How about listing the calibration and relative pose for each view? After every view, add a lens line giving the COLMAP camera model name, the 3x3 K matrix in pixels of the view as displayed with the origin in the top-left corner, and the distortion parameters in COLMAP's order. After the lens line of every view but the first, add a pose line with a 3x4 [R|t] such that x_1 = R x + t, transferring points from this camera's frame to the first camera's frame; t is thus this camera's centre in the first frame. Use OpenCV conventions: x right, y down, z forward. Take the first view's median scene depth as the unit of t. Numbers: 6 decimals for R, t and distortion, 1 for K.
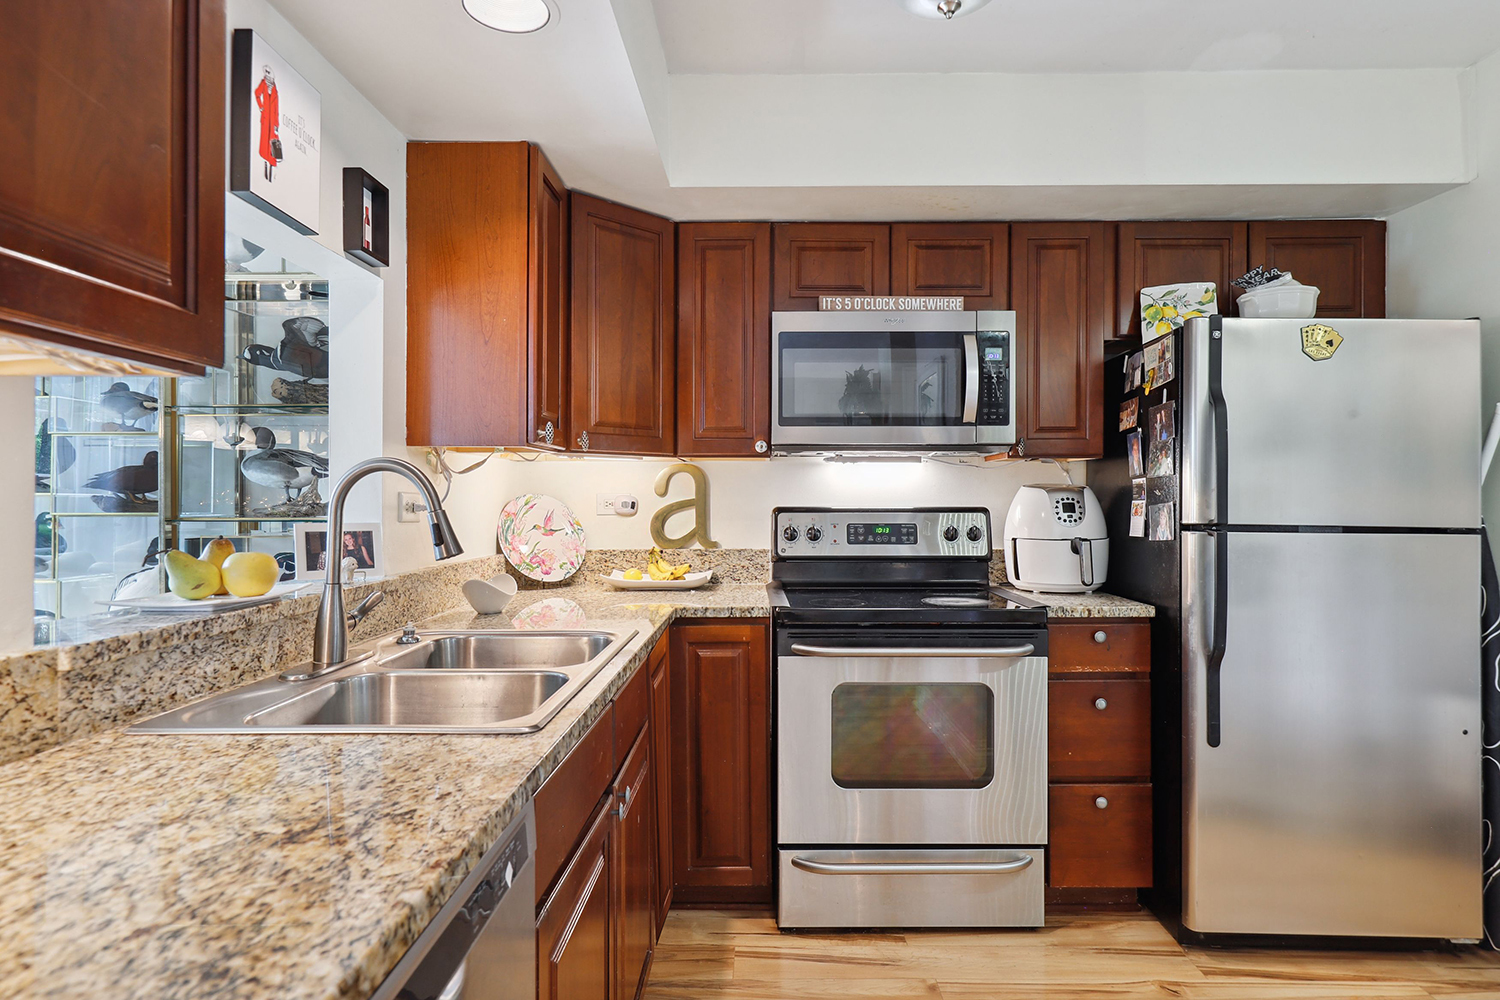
lens RADIAL K [[830.3, 0, 749.3], [0, 830.3, 495.3], [0, 0, 1]] dist [-0.001793, -0.000220]
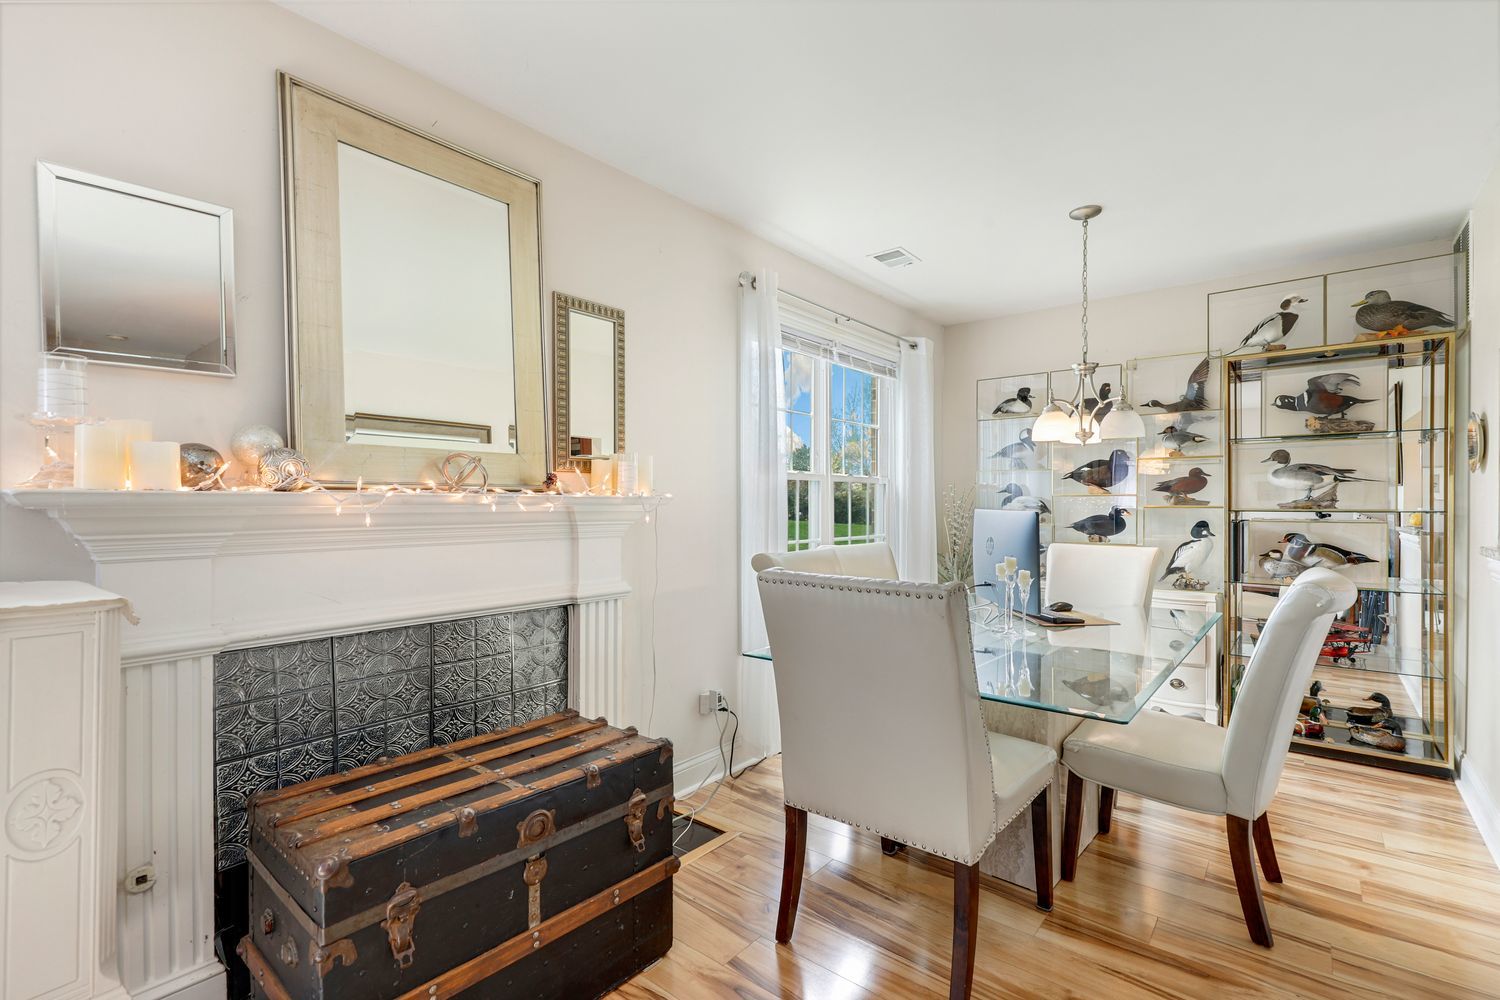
lens RADIAL K [[670.2, 0, 754.7], [0, 670.2, 499.8], [0, 0, 1]] dist [0.001739, 0.000419]
pose [[0.774433, -0.001831, -0.632654, -0.563552], [0.001492, 0.999998, -0.001068, 0.008921], [0.632655, -0.000116, 0.774434, -0.559120]]
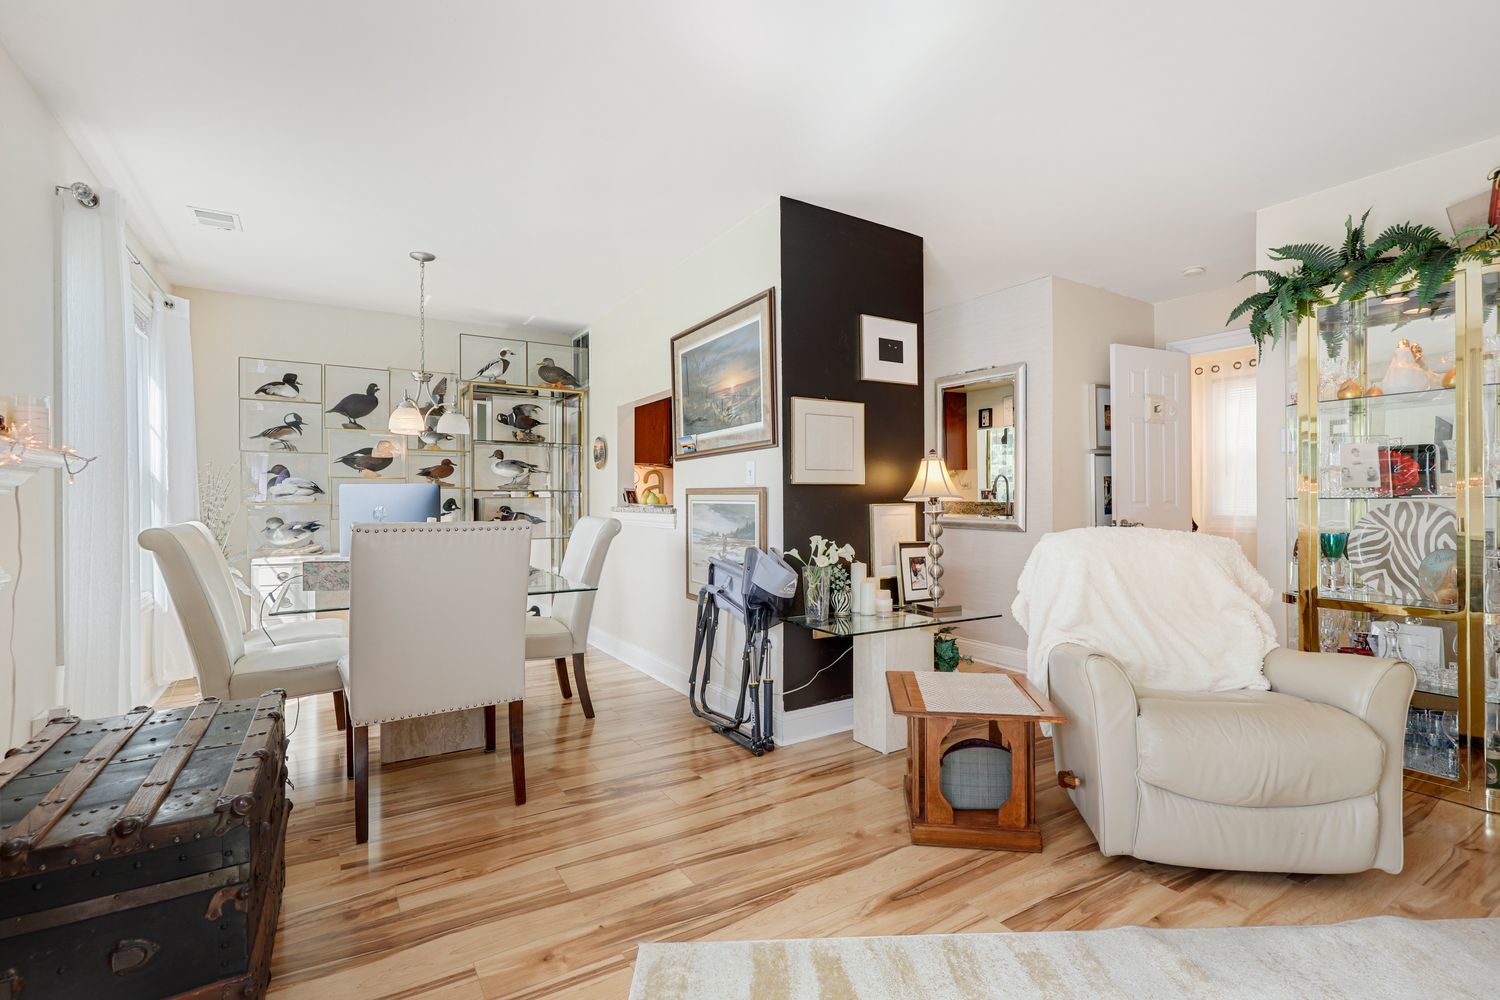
lens RADIAL K [[670.2, 0, 755.6], [0, 670.2, 499.8], [0, 0, 1]] dist [0.001739, 0.000419]
pose [[0.857910, -0.000290, 0.513800, -0.945775], [-0.000838, 0.999998, 0.001964, 0.051071], [-0.513800, -0.002116, 0.857908, -0.939711]]
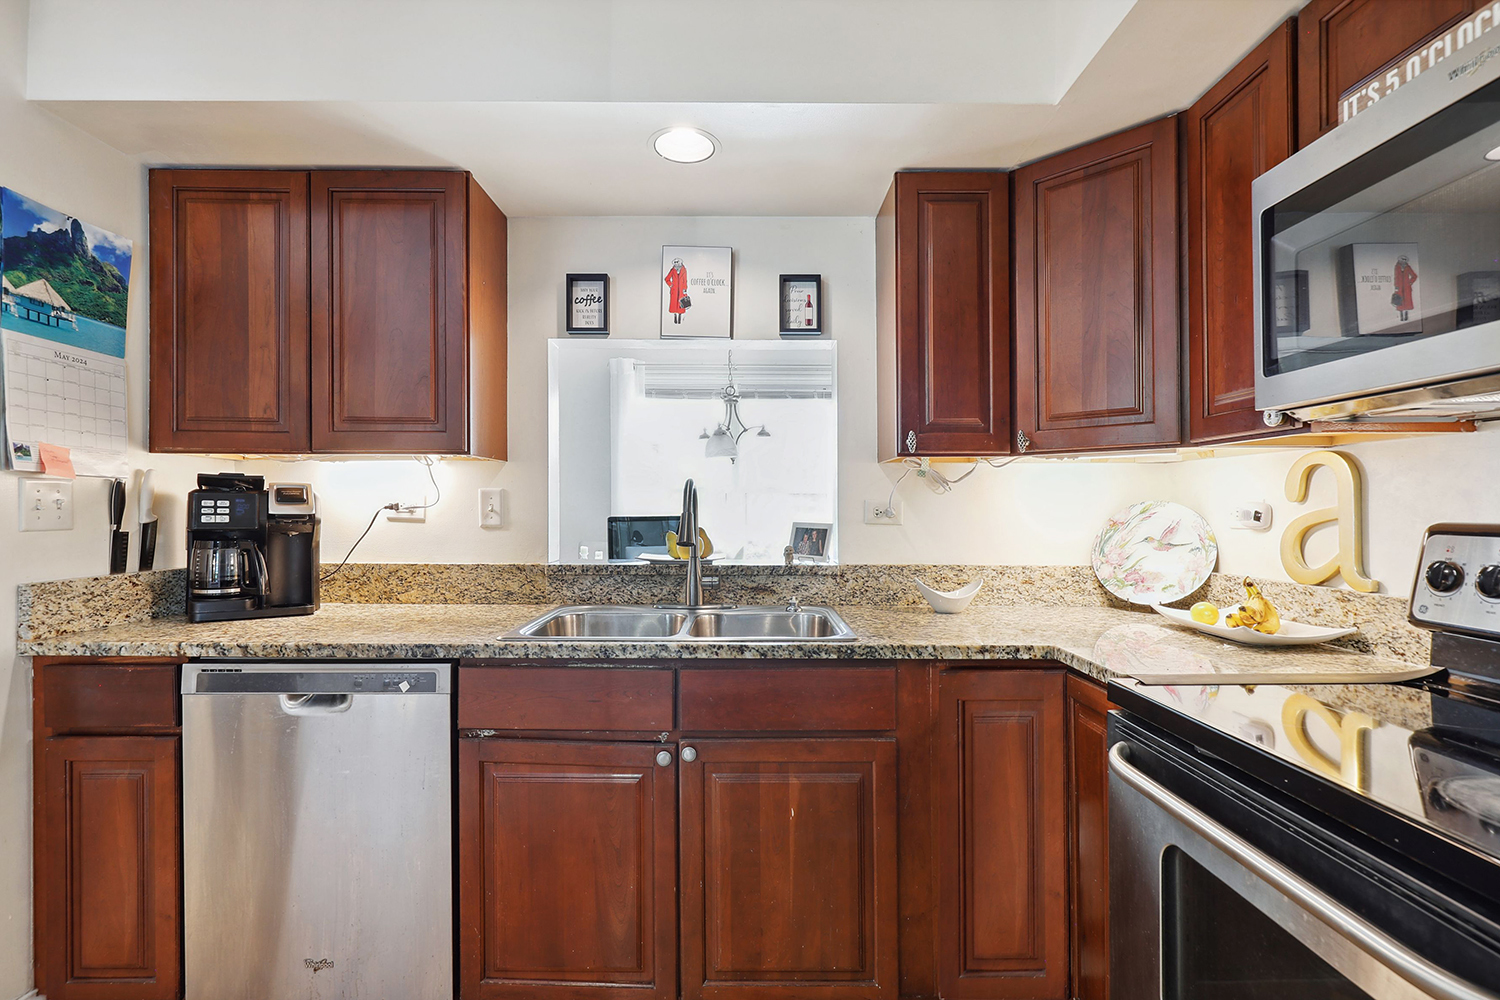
lens RADIAL K [[687.7, 0, 747.7], [0, 687.7, 505.2], [0, 0, 1]] dist [-0.000185, -0.000358]
pose [[0.012421, -0.002029, -0.999921, 0.878590], [-0.000173, 0.999998, -0.002031, 0.008089], [0.999923, 0.000198, 0.012420, 1.130591]]
